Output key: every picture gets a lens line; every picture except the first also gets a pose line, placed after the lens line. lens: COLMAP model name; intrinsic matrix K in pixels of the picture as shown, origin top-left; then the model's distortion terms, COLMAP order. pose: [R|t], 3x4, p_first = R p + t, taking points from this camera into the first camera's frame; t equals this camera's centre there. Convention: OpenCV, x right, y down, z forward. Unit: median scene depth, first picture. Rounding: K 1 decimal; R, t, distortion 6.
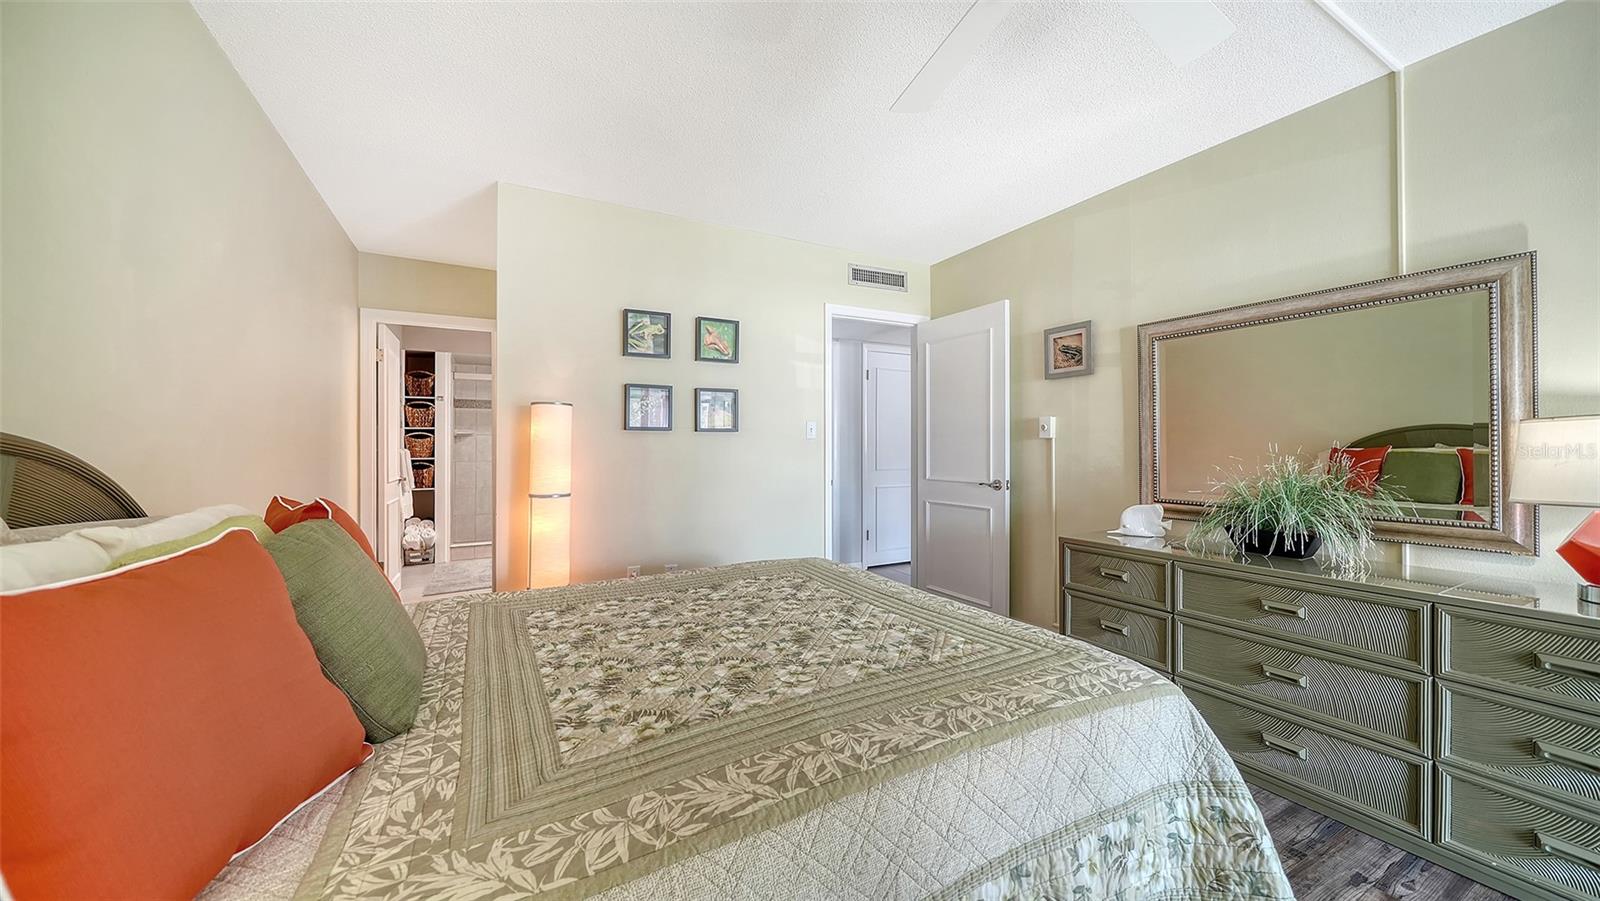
lens RADIAL K [[561.8, 0, 799.9], [0, 561.8, 455.0], [0, 0, 1]] dist [-0.000582, -0.000080]
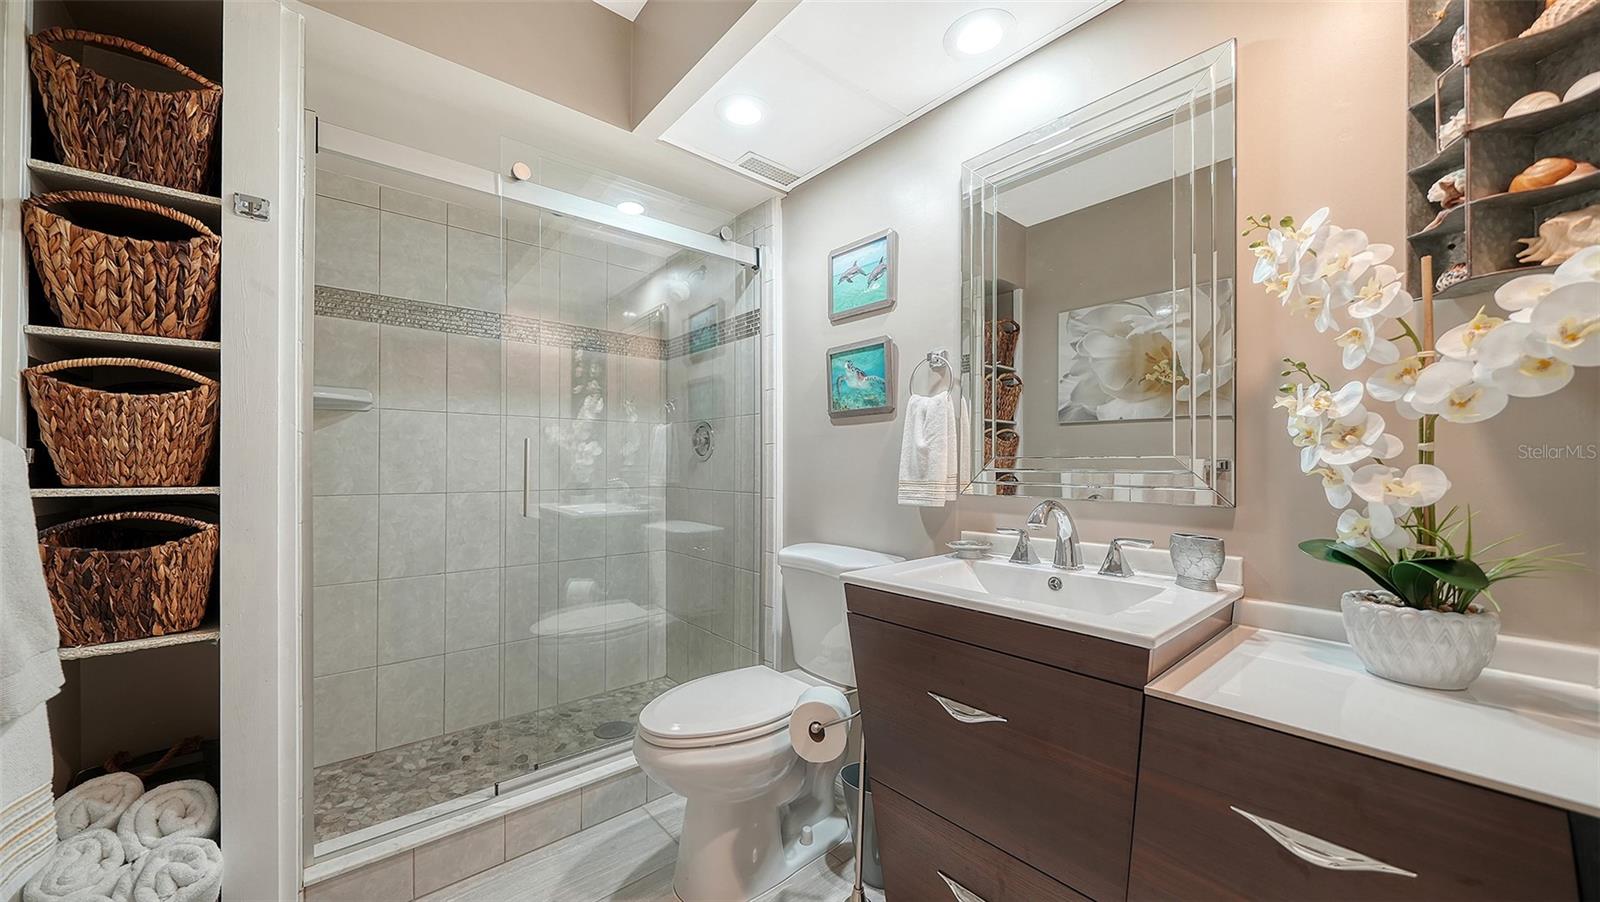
lens RADIAL K [[561.8, 0, 799.9], [0, 561.8, 455.5], [0, 0, 1]] dist [-0.000582, -0.000080]
pose [[0.983929, 0.002344, 0.178544, -0.476301], [-0.001555, 0.999988, -0.004557, -0.006426], [-0.178553, 0.004207, 0.983921, 0.757592]]
